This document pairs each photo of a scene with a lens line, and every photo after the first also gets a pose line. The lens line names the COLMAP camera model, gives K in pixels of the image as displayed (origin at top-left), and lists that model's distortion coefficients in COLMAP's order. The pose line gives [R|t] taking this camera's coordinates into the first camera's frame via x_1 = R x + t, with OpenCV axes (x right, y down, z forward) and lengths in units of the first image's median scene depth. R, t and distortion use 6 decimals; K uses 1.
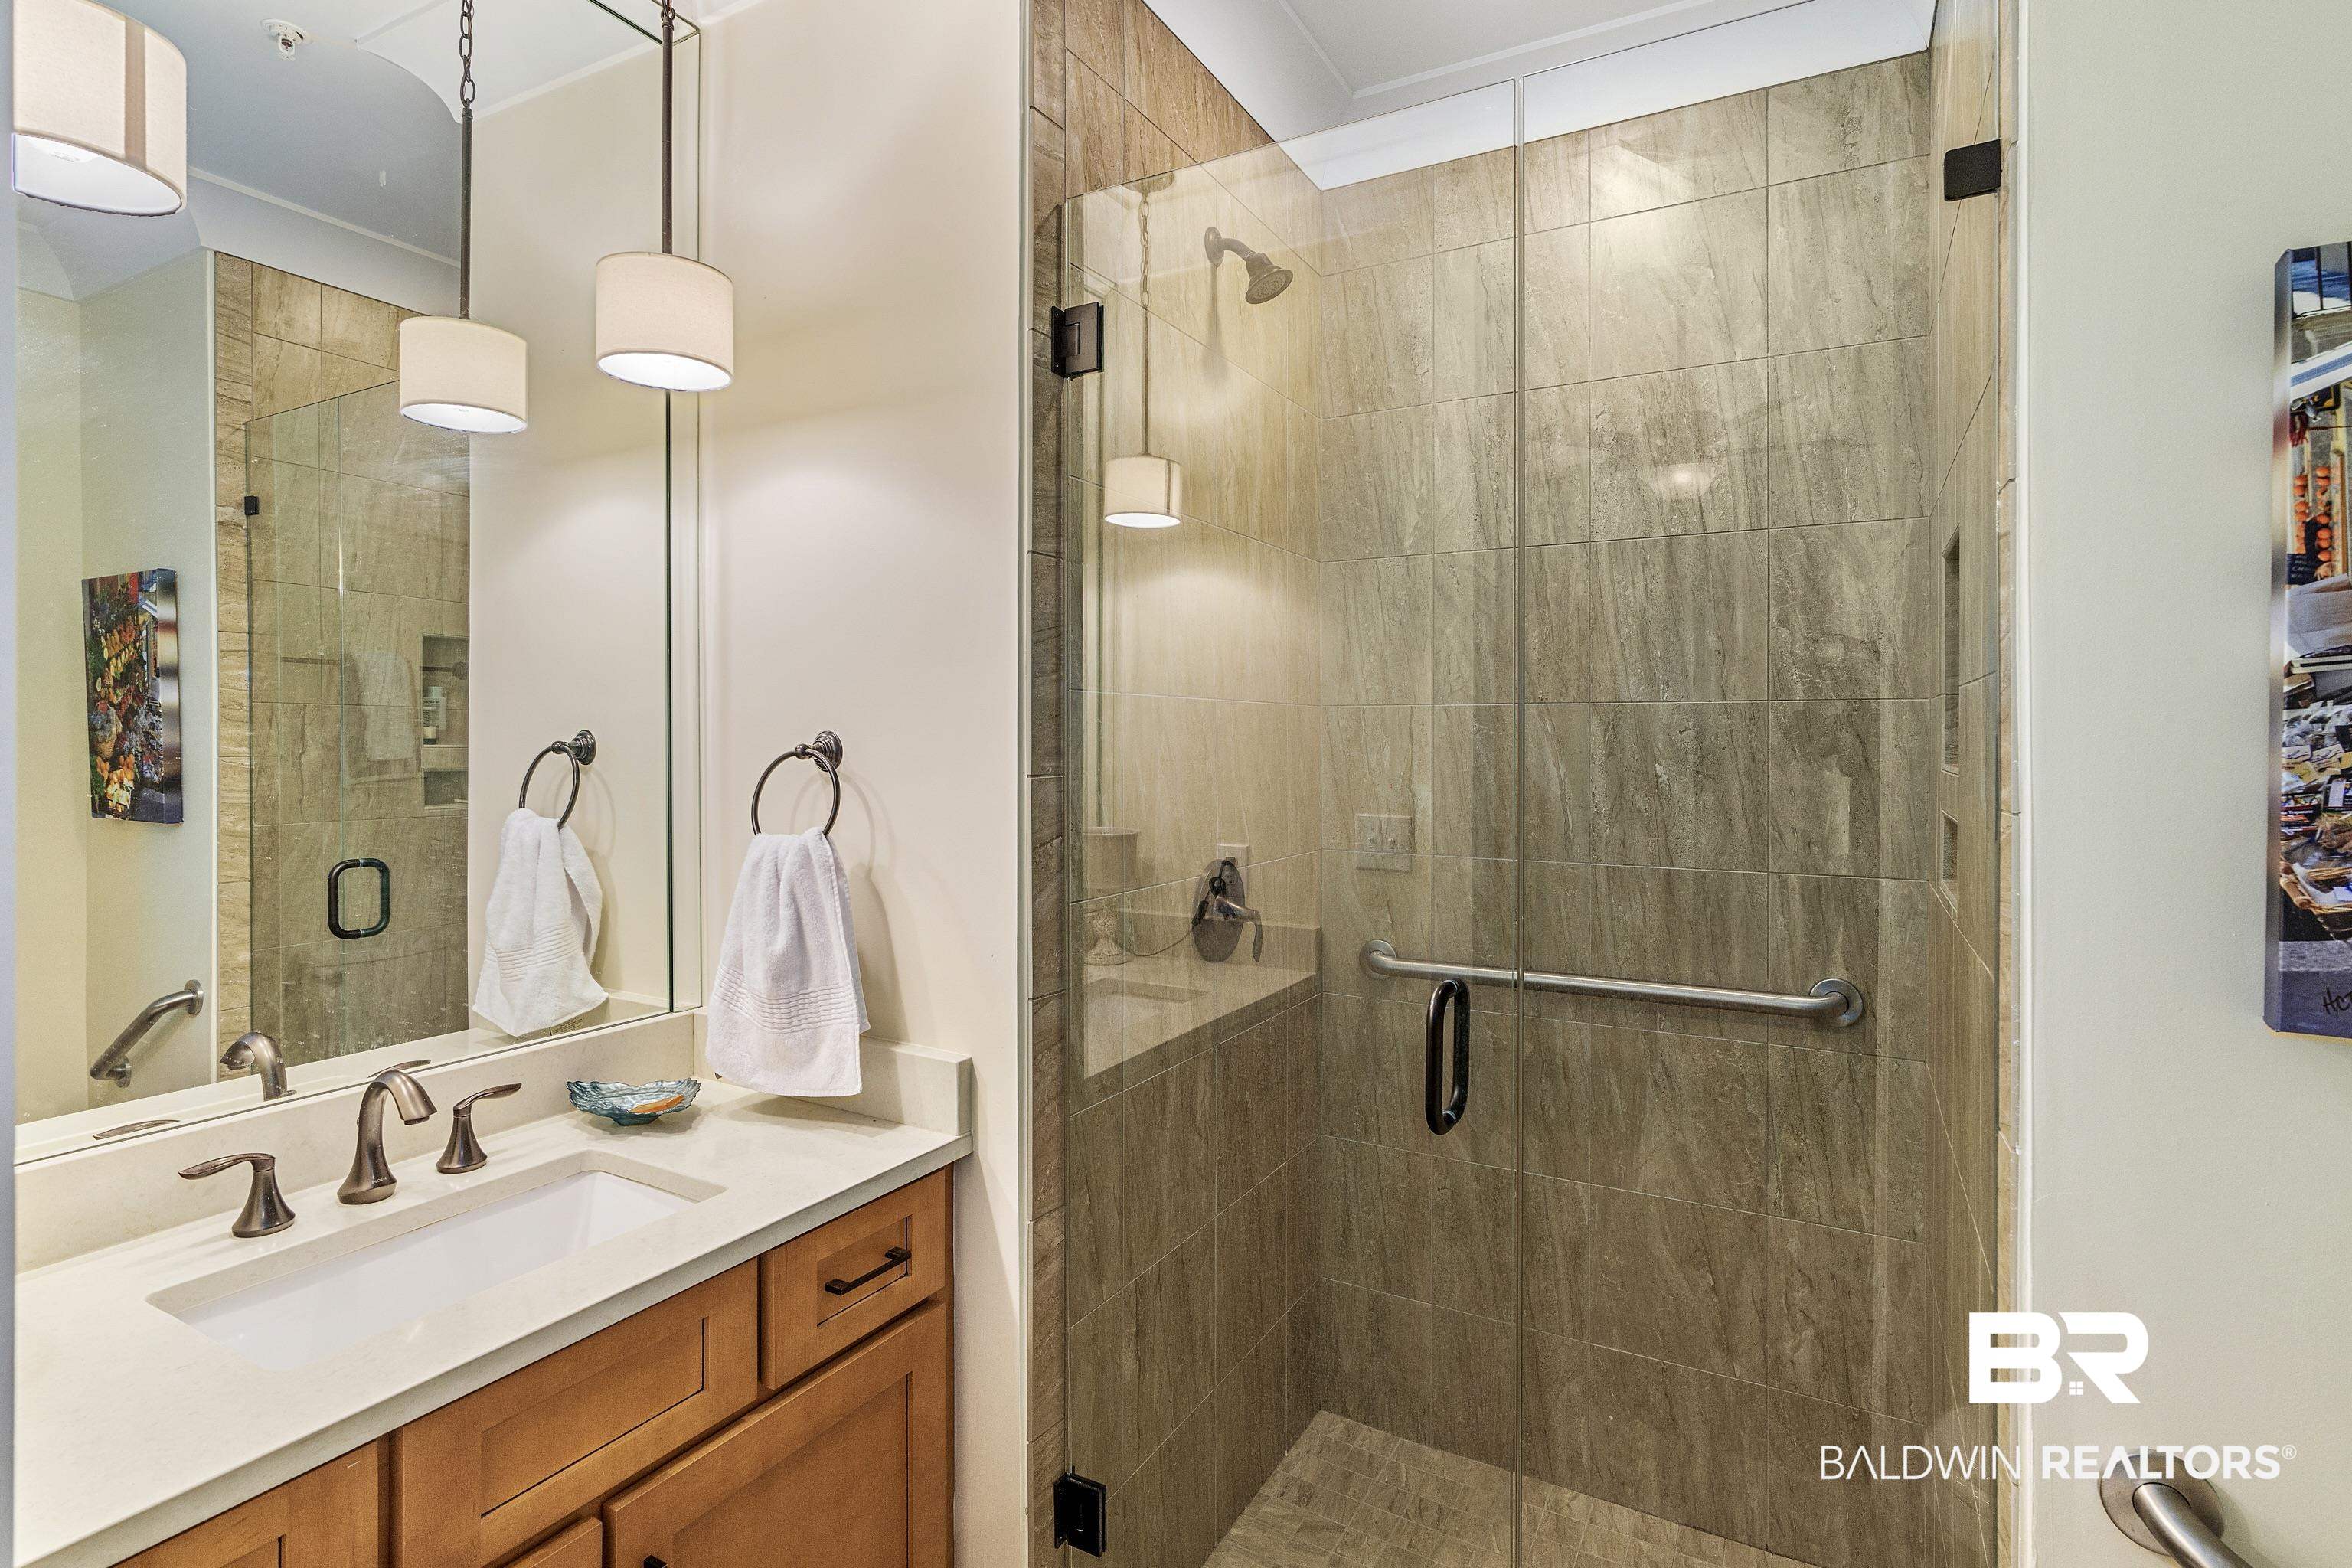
lens RADIAL K [[1139.3, 0, 1199.4], [0, 1139.3, 727.7], [0, 0, 1]] dist [-0.001227, 0.000056]
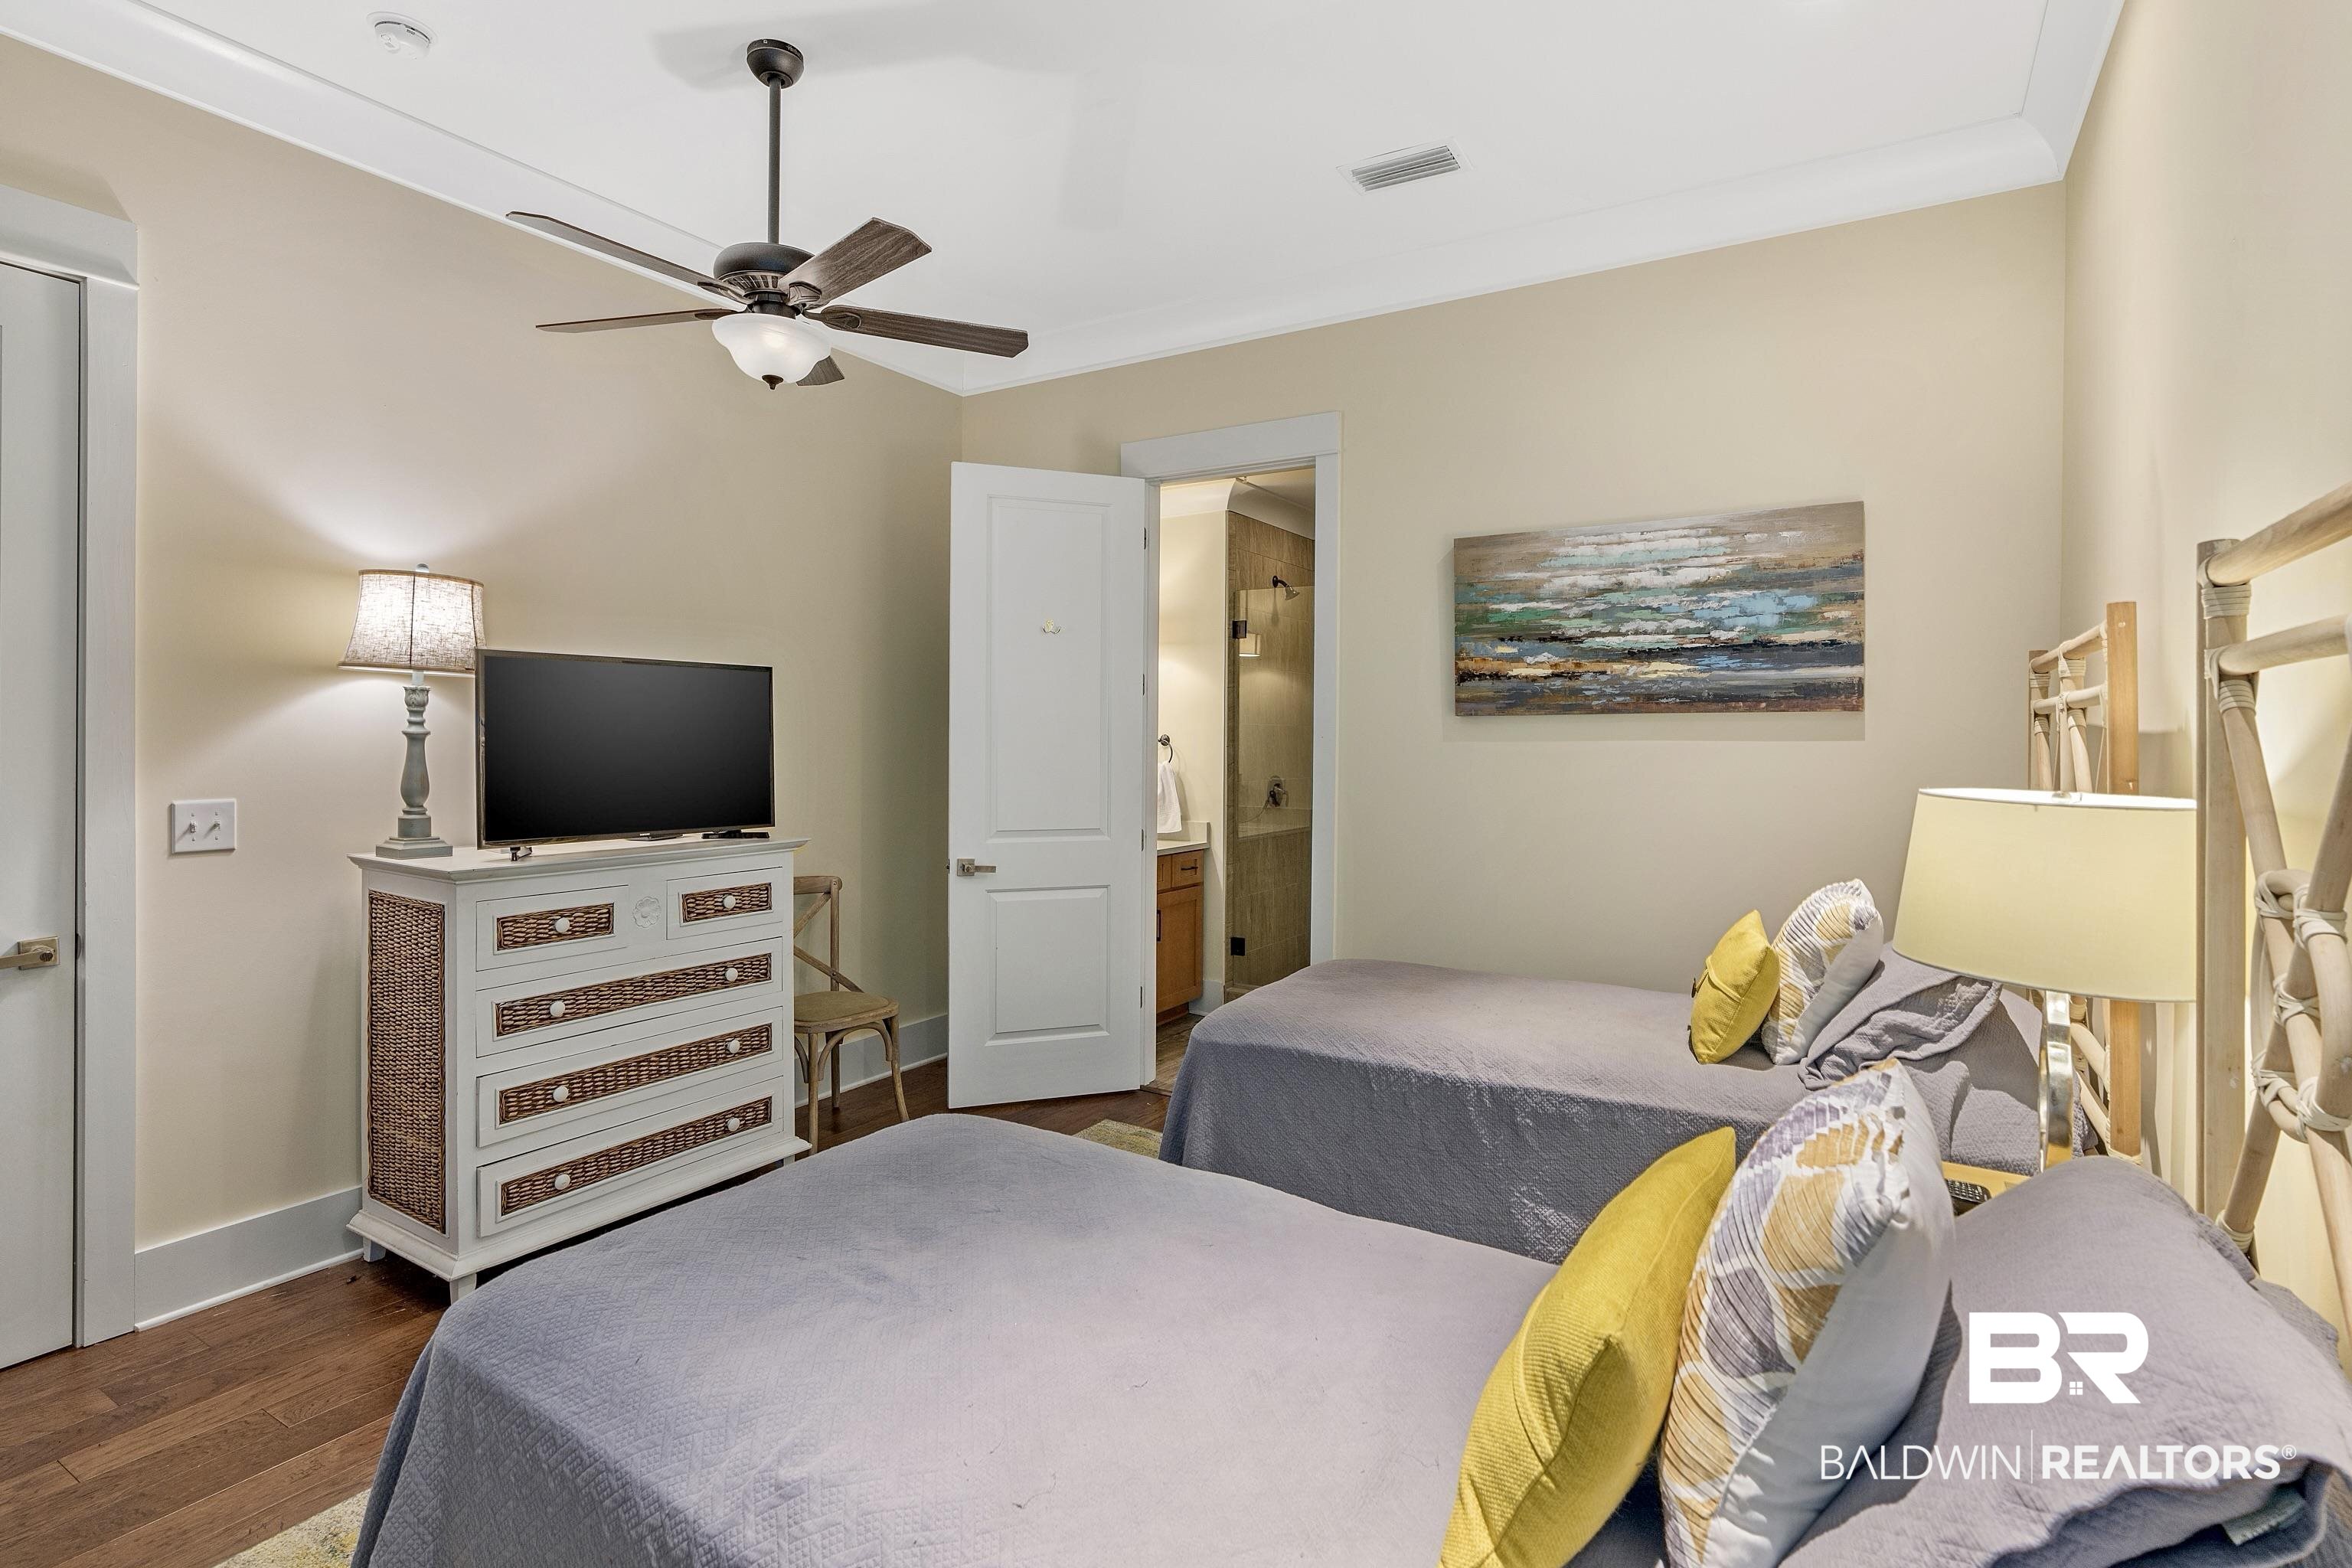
lens RADIAL K [[1139.3, 0, 1212.8], [0, 1139.3, 730.4], [0, 0, 1]] dist [-0.001227, 0.000056]
pose [[0.999268, 0.006813, -0.037650, -0.051937], [-0.006912, 0.999973, -0.002507, -0.000493], [0.037632, 0.002765, 0.999288, -2.704022]]
